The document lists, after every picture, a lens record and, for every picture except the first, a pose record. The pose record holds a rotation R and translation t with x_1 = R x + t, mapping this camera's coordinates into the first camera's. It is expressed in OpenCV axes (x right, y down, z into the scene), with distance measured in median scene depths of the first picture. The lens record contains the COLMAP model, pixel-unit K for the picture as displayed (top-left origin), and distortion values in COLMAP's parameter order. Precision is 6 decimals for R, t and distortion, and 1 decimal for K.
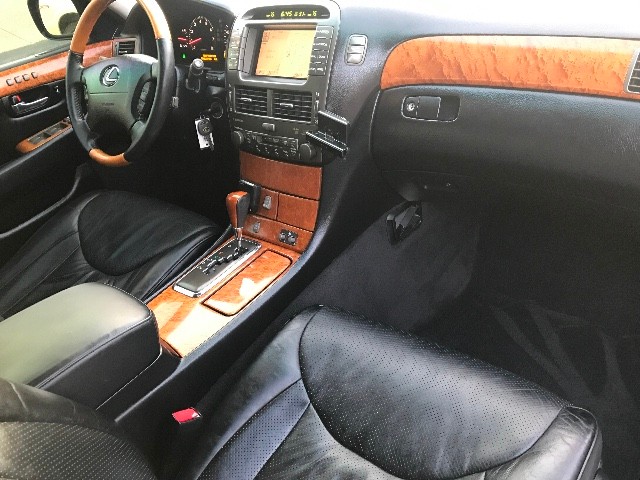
lens RADIAL K [[520.8, 0, 320.0], [0, 520.8, 240.0], [0, 0, 1]] dist [0.049802, -0.083392]
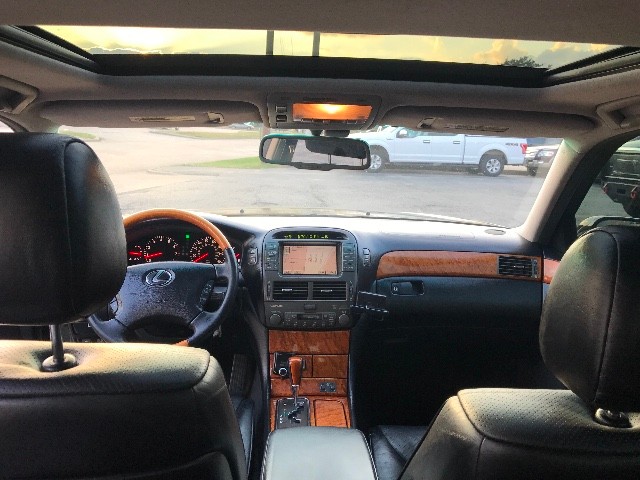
lens RADIAL K [[537.2, 0, 321.2], [0, 537.2, 225.9], [0, 0, 1]] dist [0.079288, -0.009353]
pose [[0.739268, 0.060192, 0.670716, -1.043104], [0.242299, 0.905516, -0.348327, 0.100130], [-0.628311, 0.420021, 0.654835, -0.075920]]
